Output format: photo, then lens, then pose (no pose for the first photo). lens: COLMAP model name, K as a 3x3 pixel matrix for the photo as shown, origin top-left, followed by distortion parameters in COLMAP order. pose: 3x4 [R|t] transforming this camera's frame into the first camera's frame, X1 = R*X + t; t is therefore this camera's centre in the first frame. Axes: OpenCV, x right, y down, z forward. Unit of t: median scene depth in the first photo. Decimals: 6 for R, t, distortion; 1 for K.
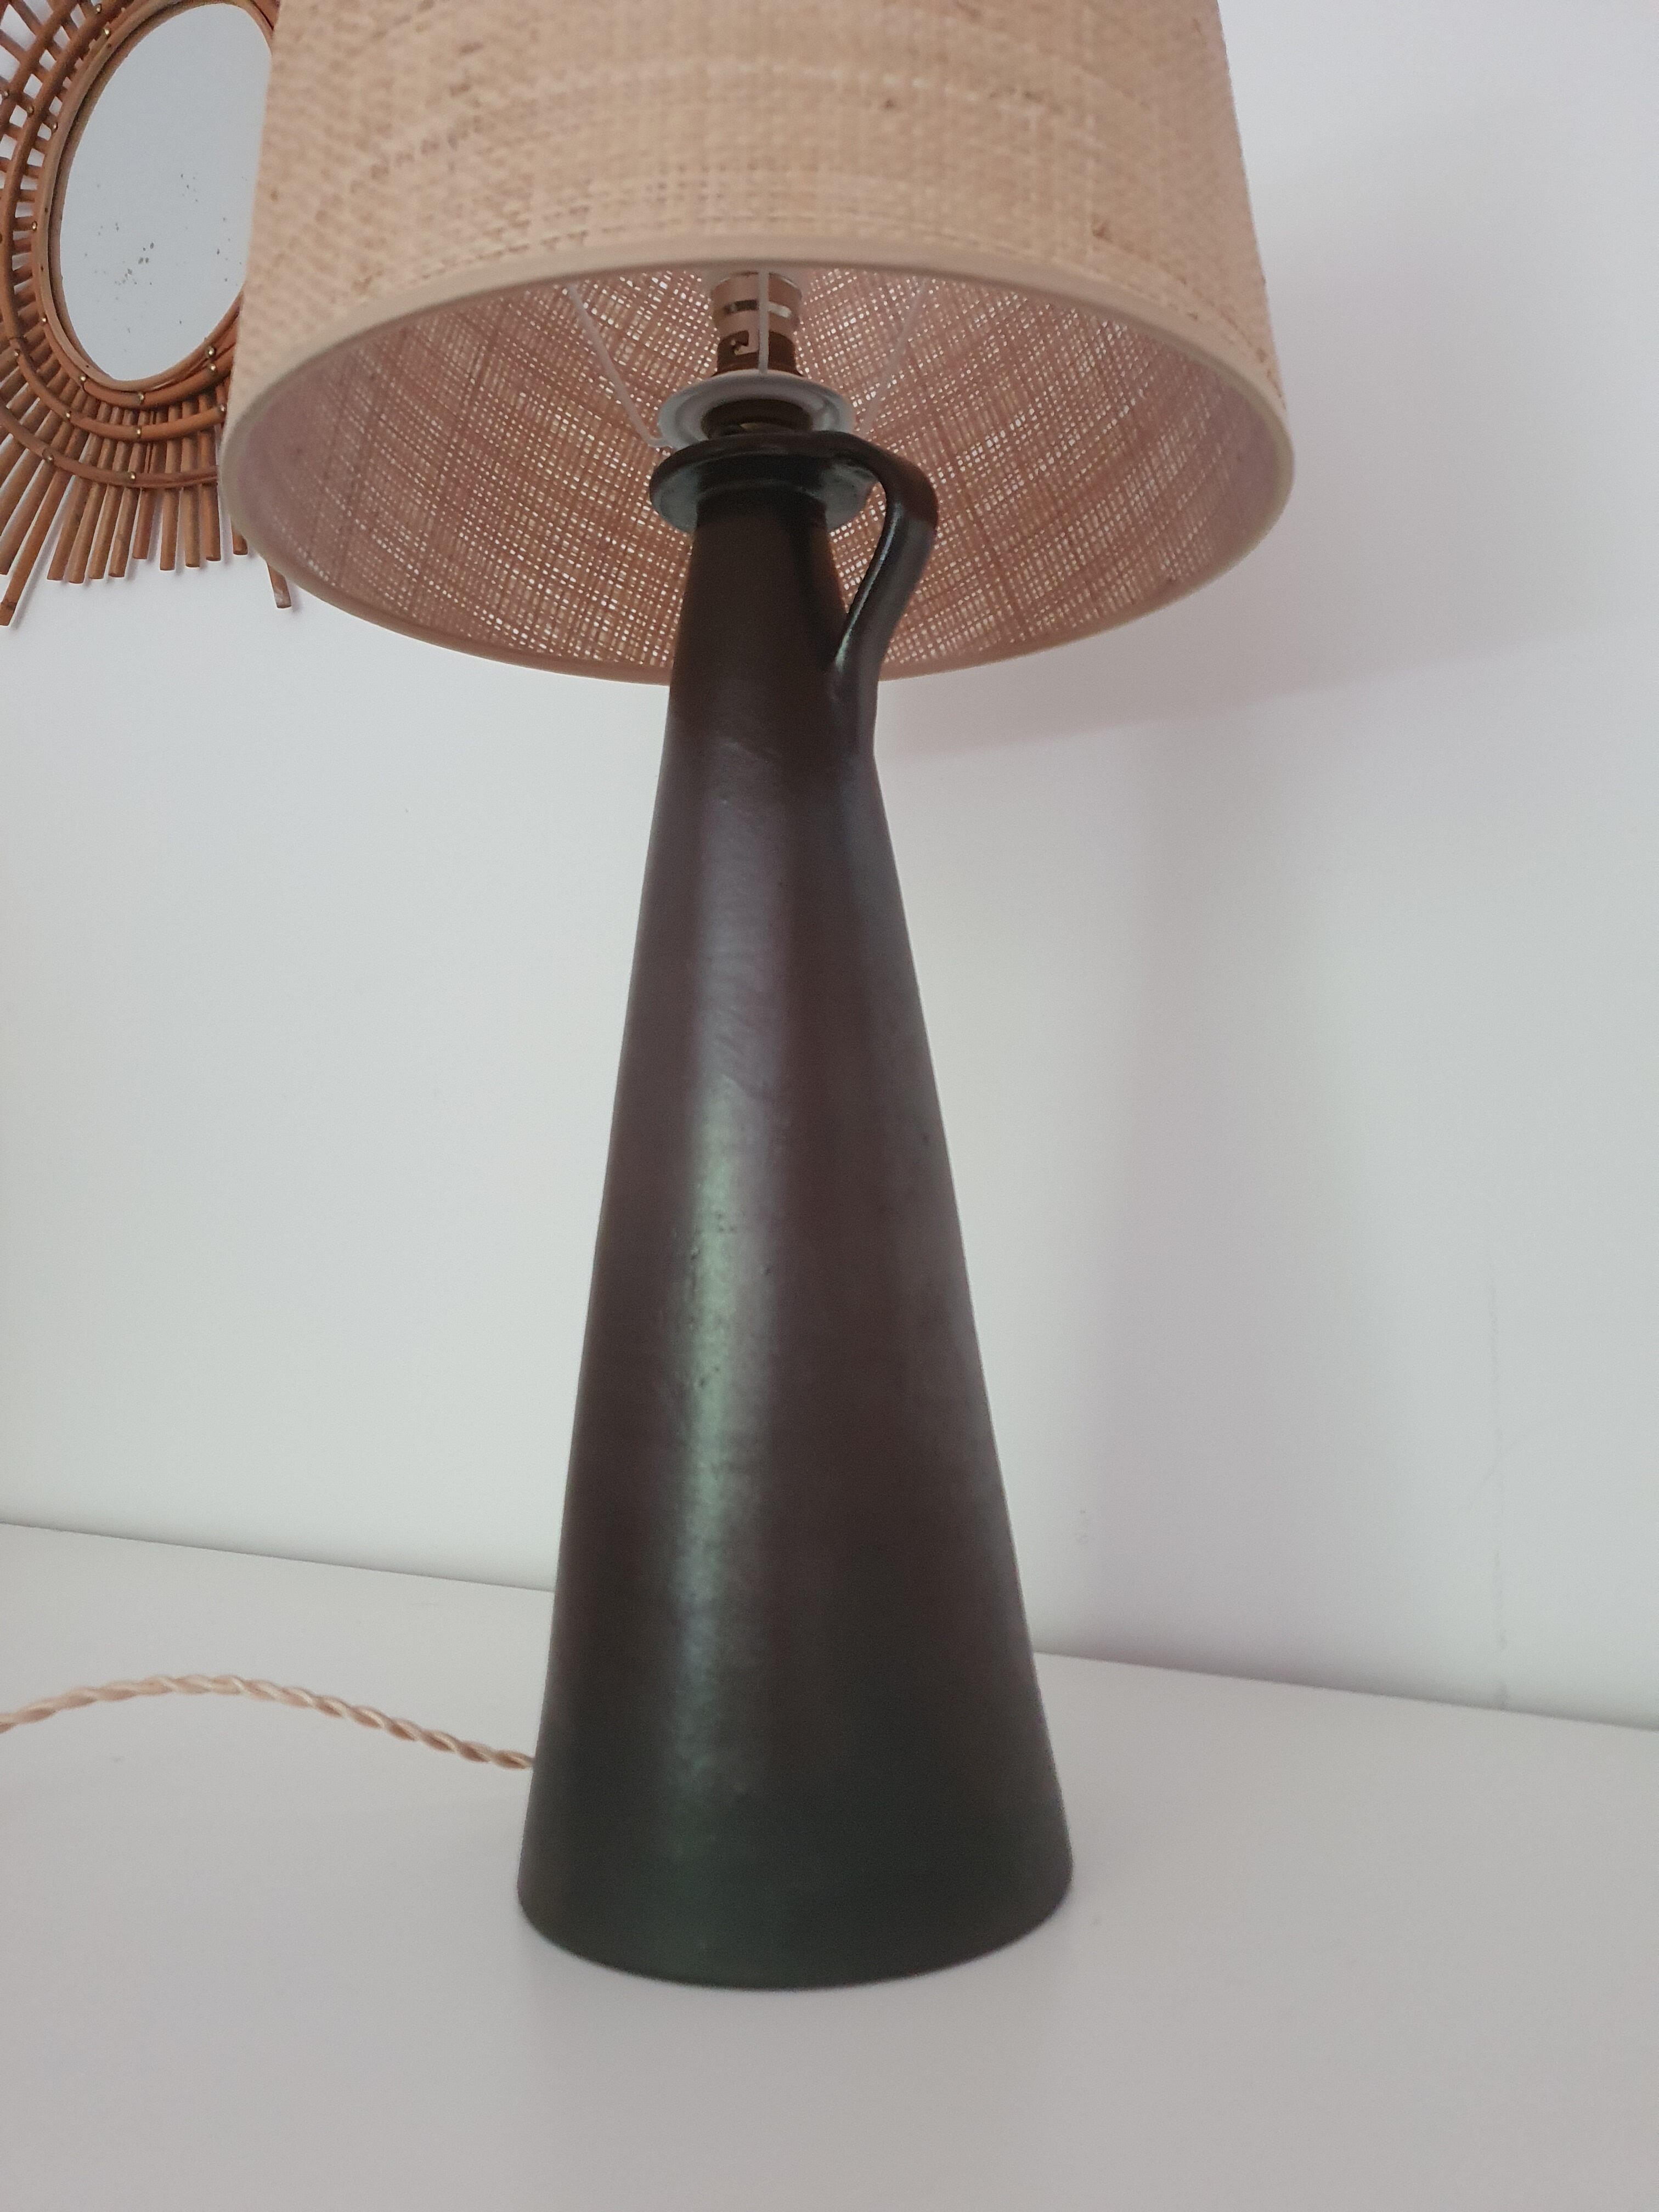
lens RADIAL K [[1815.6, 0, 816.1], [0, 1815.6, 1116.9], [0, 0, 1]] dist [-0.007143, 0.067102]
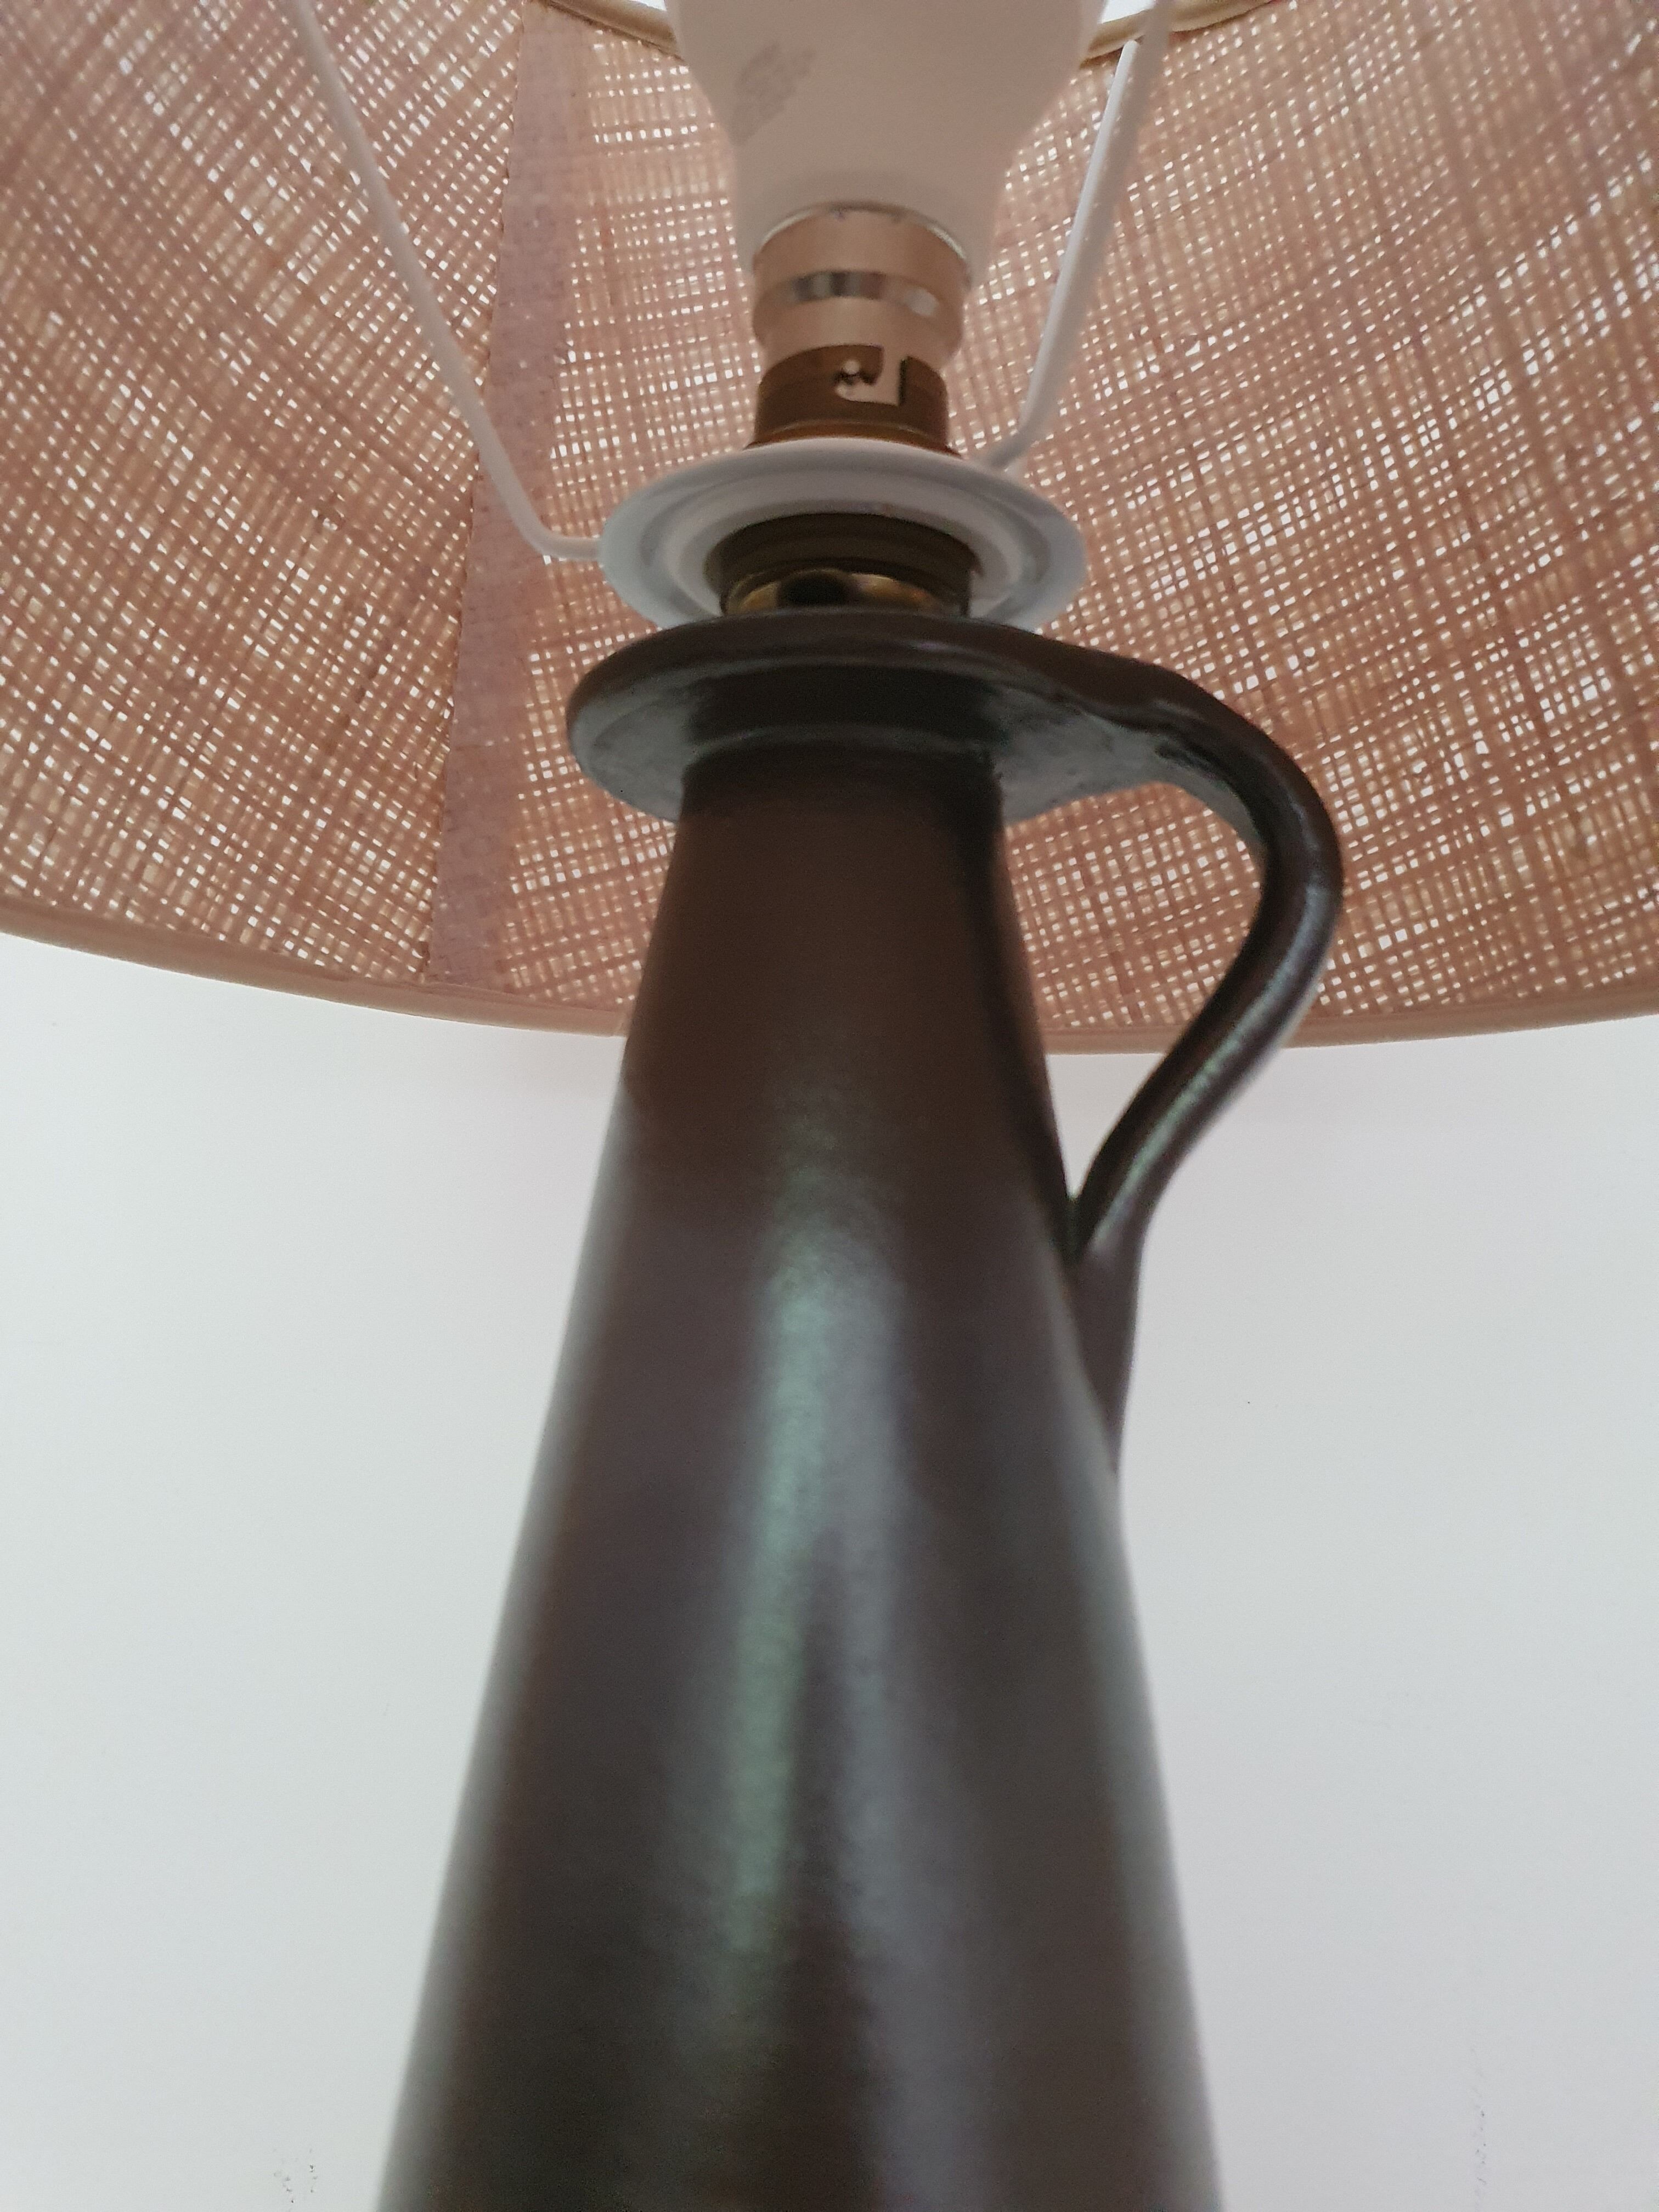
lens RADIAL K [[1815.6, 0, 816.1], [0, 1815.6, 1116.9], [0, 0, 1]] dist [-0.007143, 0.067102]
pose [[0.901164, 0.124208, 0.415302, -0.150651], [-0.101386, 0.991890, -0.076655, -0.186330], [-0.421455, 0.026973, 0.906448, 0.514935]]
